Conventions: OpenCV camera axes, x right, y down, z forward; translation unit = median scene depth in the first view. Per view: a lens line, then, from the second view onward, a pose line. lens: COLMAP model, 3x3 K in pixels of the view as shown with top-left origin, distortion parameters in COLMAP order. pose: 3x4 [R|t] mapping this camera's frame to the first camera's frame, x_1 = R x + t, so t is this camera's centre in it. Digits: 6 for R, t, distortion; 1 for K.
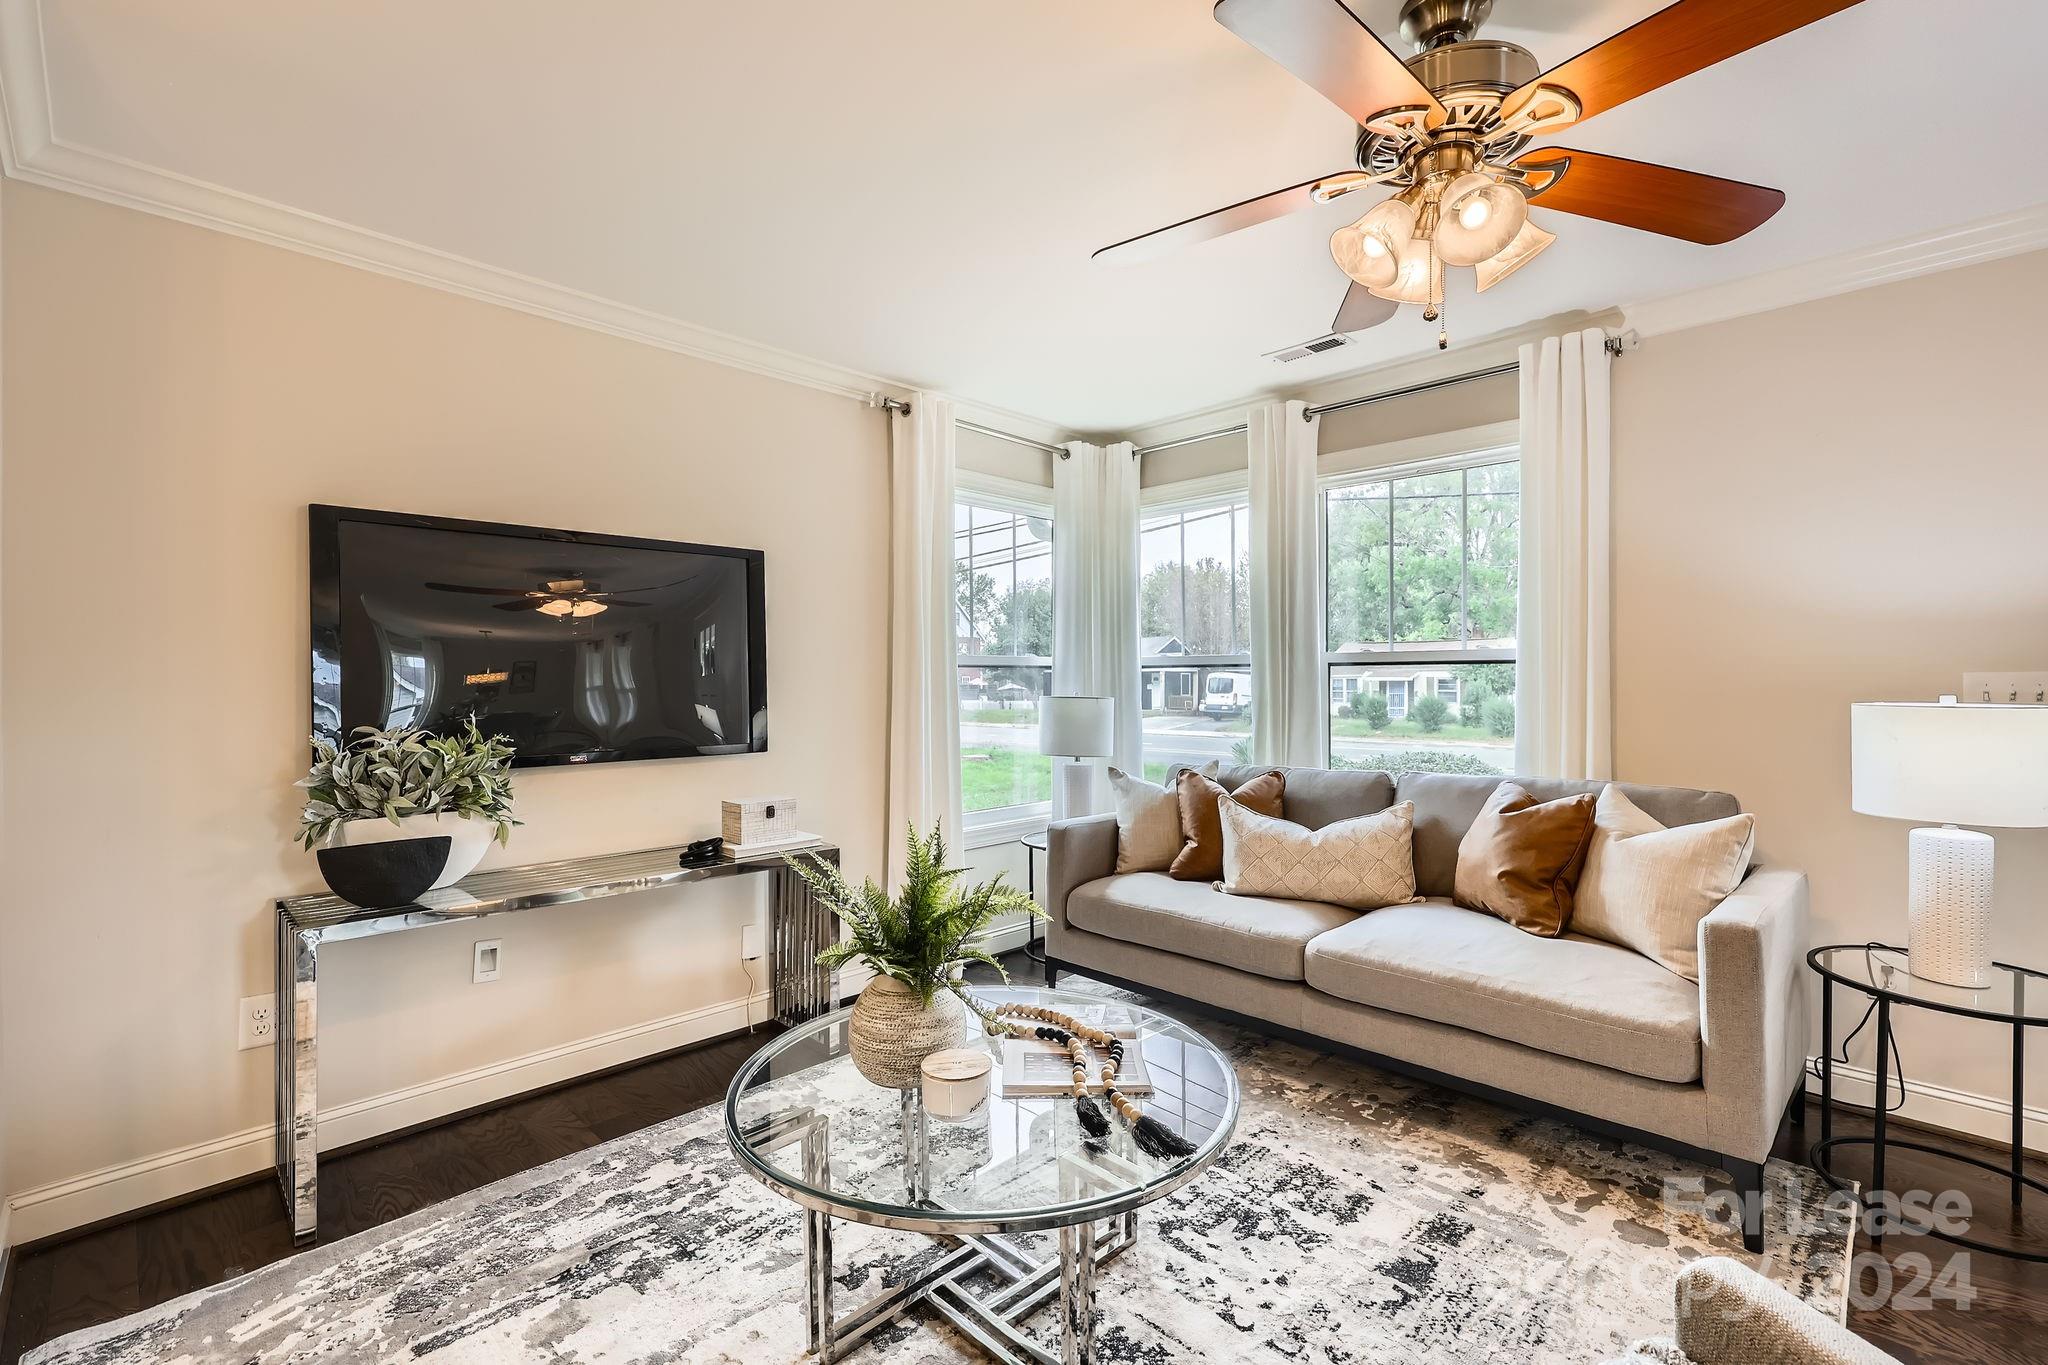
lens RADIAL K [[900.6, 0, 1032.7], [0, 900.6, 684.4], [0, 0, 1]] dist [0.003060, -0.000429]
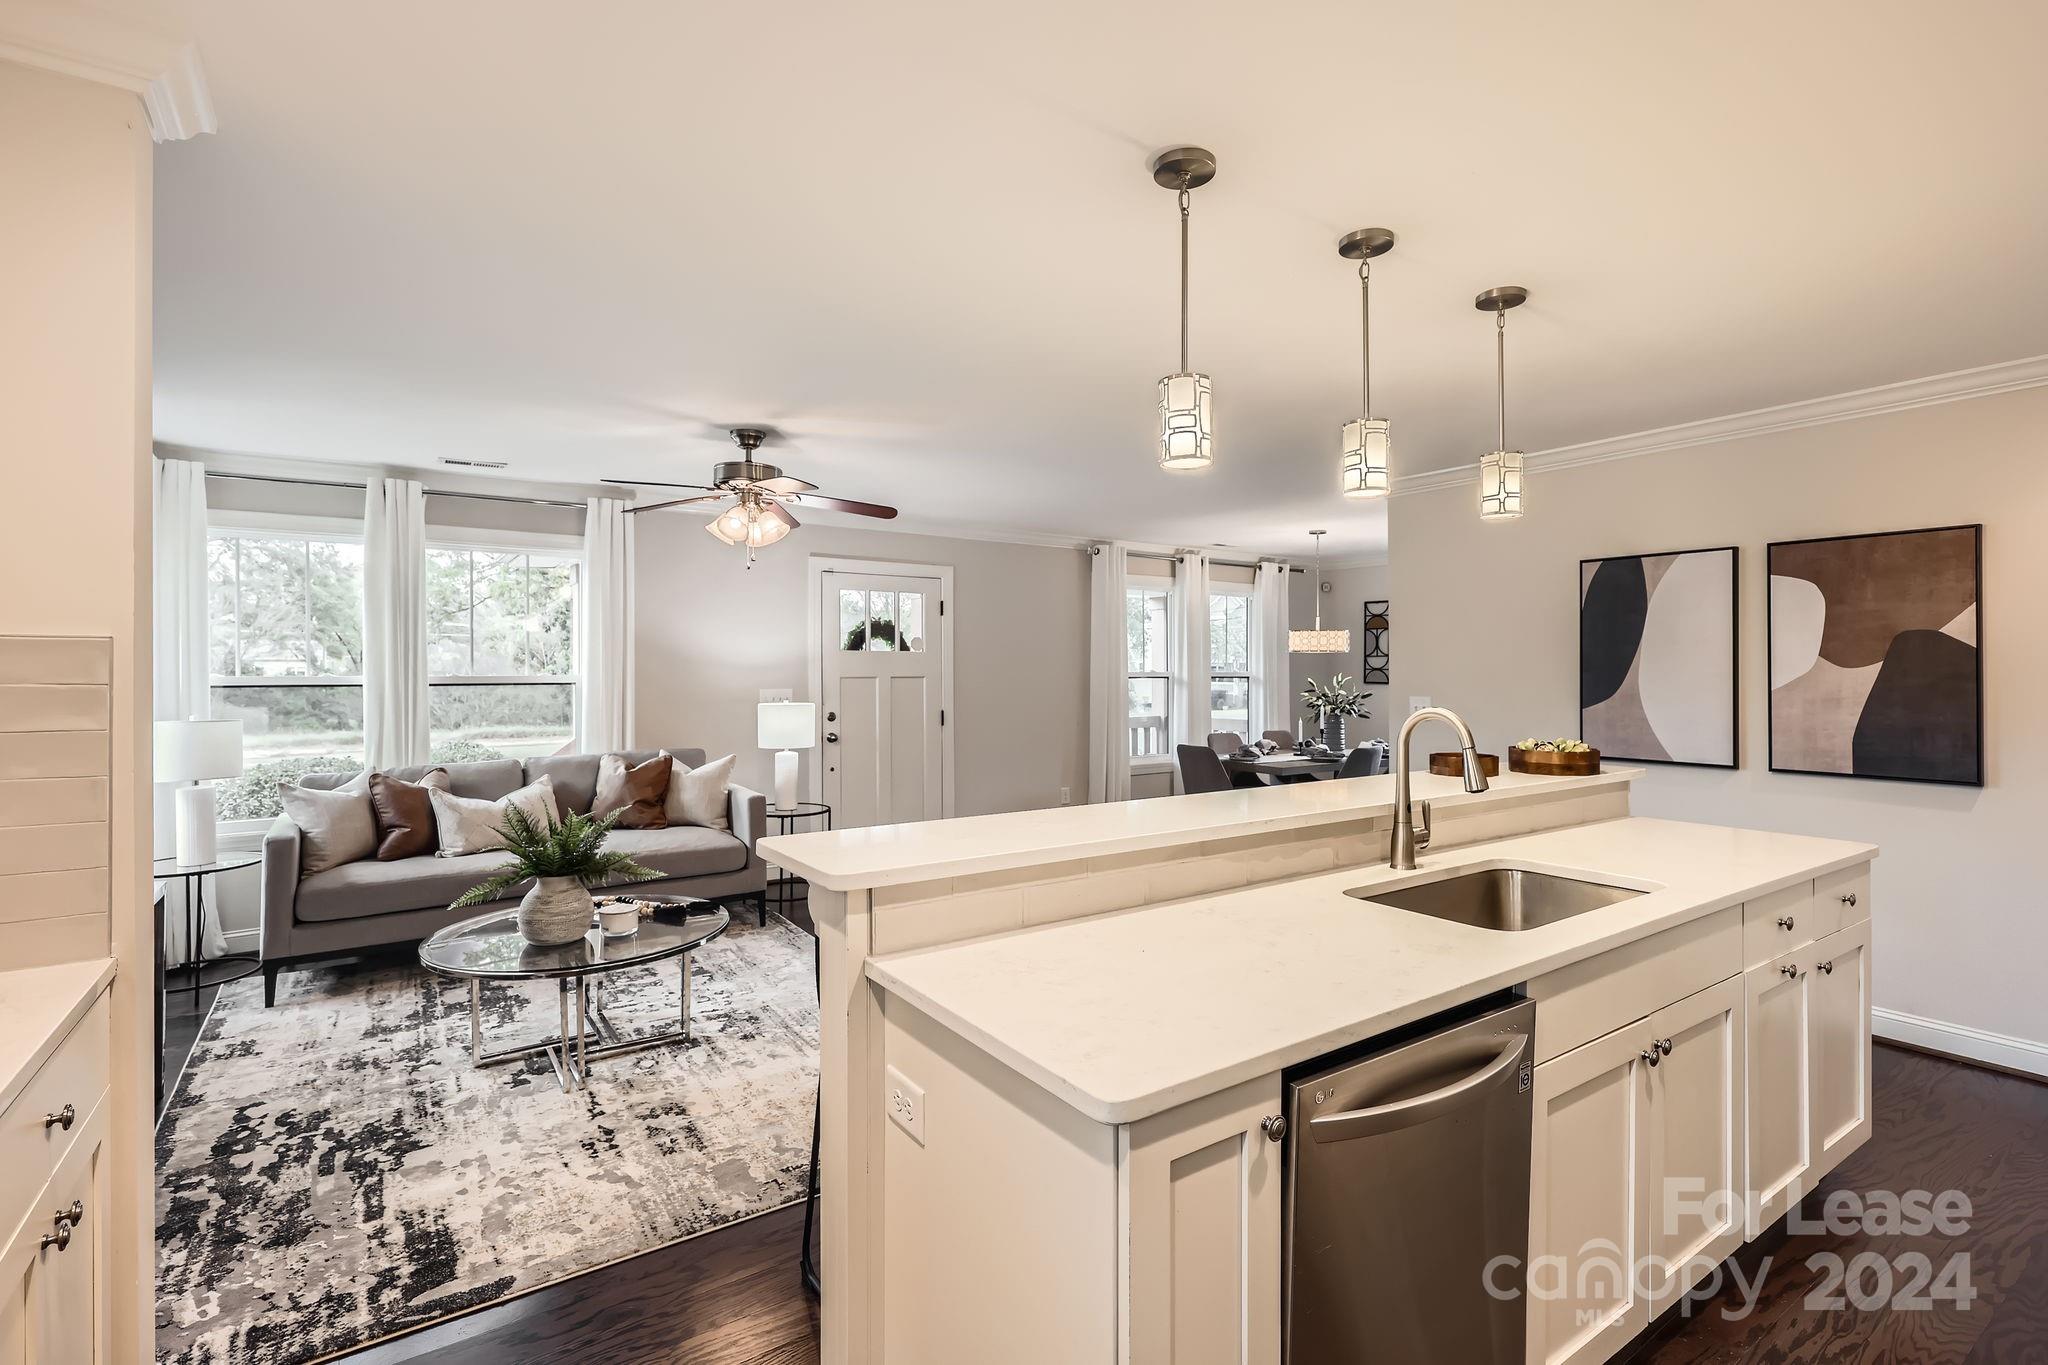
lens RADIAL K [[924.8, 0, 1016.5], [0, 924.8, 667.5], [0, 0, 1]] dist [0.000562, 0.000356]
pose [[0.202196, 0.002904, 0.979341, -1.242584], [0.005766, 0.999975, -0.004156, -0.056943], [-0.979328, 0.006487, 0.202174, -0.161958]]
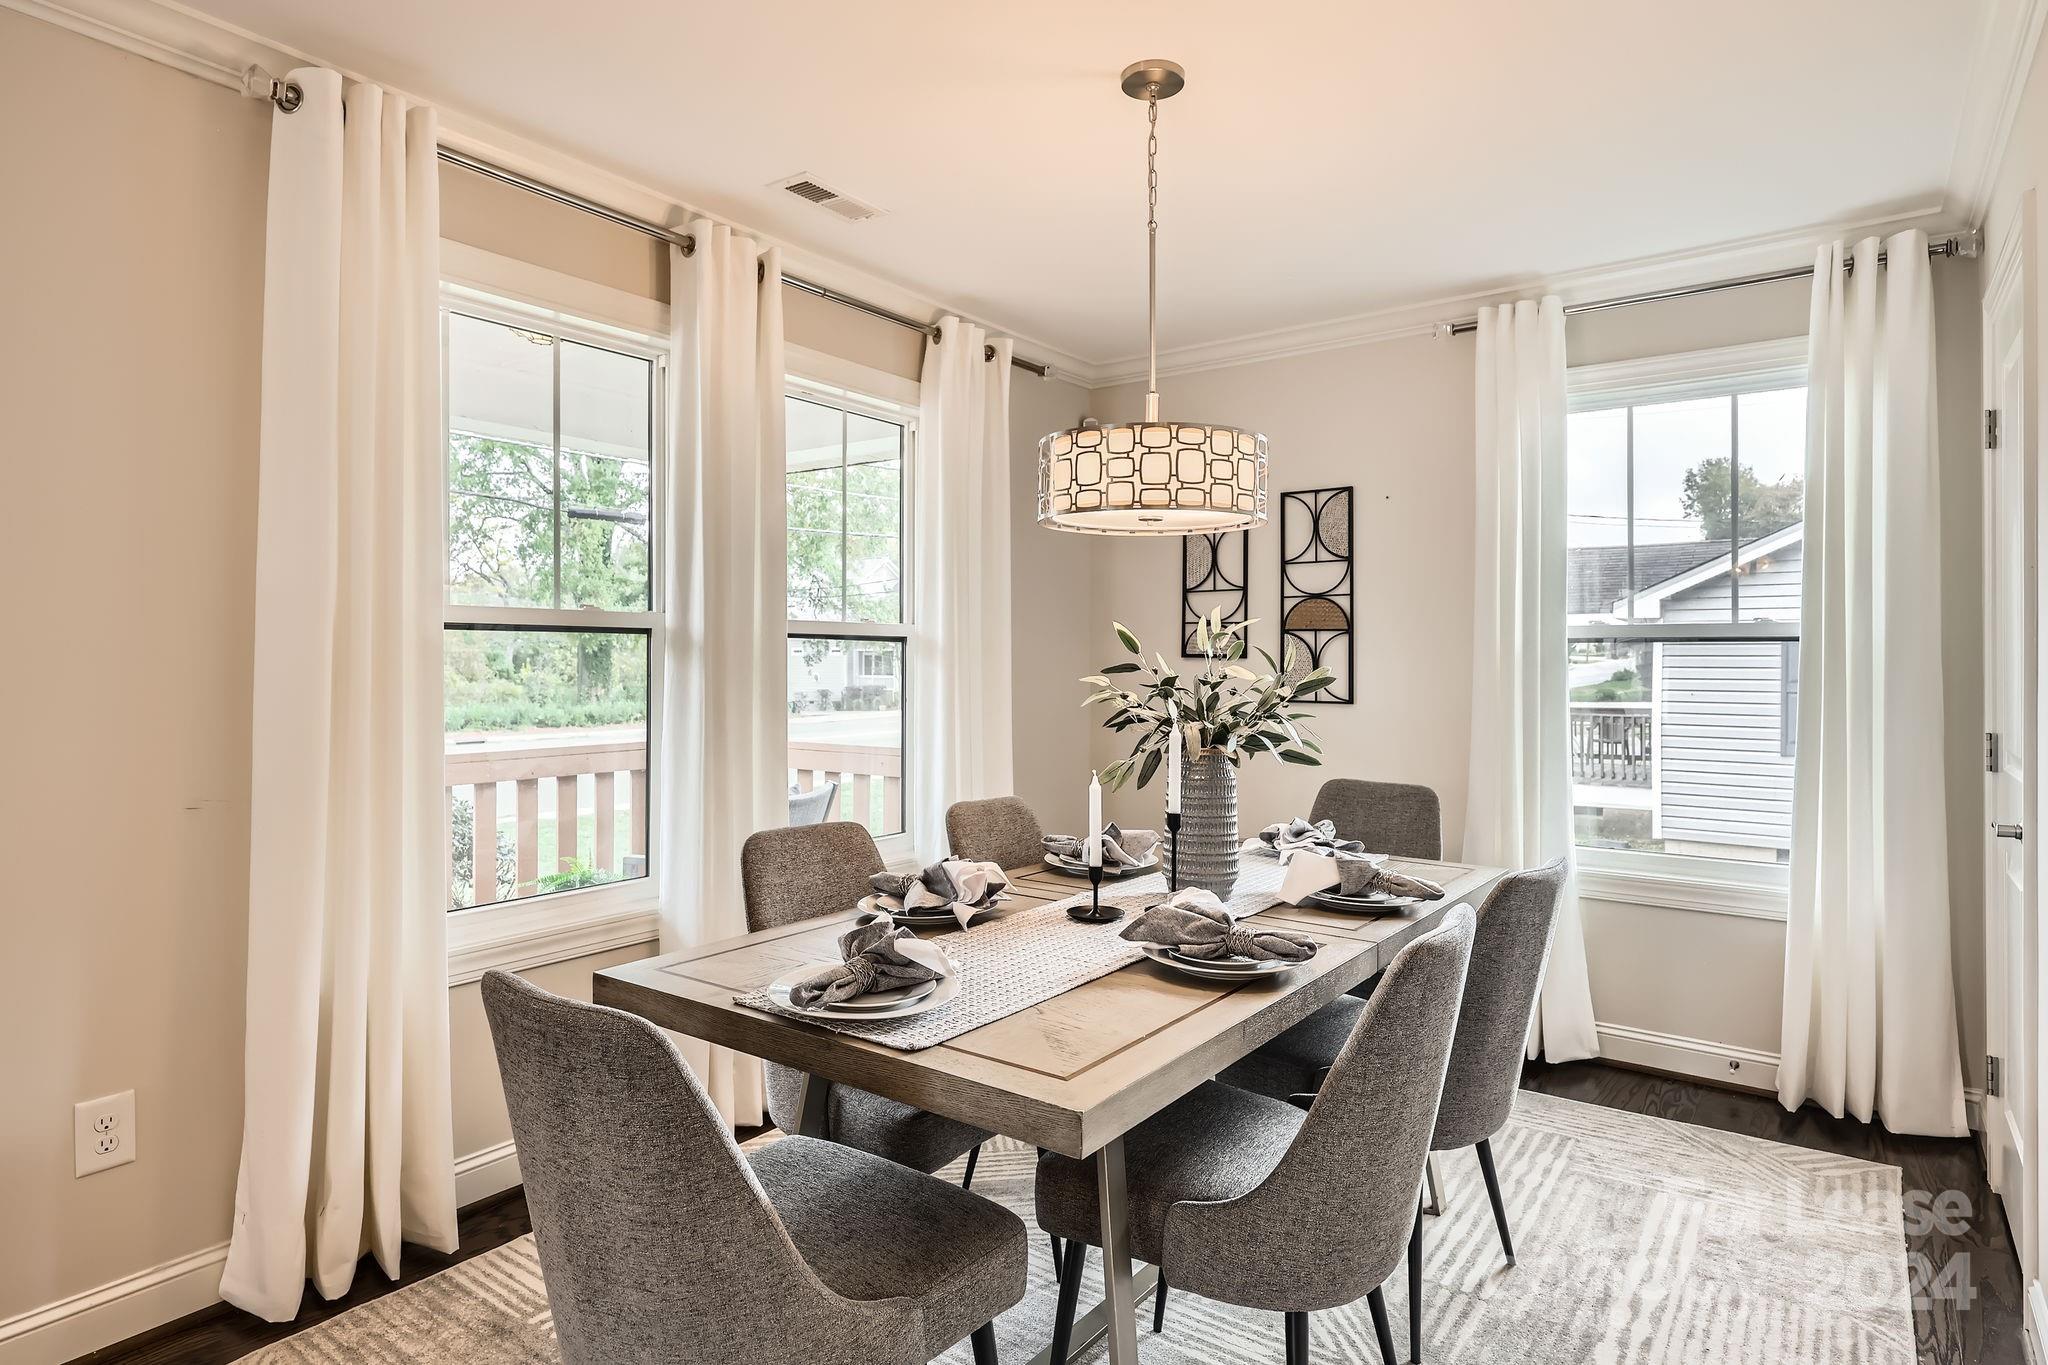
lens RADIAL K [[1111.1, 0, 1013.0], [0, 1111.1, 655.4], [0, 0, 1]] dist [-0.006098, -0.001107]
pose [[-0.126633, 0.002604, 0.991946, 0.827469], [0.002864, 0.999993, -0.002259, -0.002441], [-0.991946, 0.002555, -0.126639, -0.266682]]
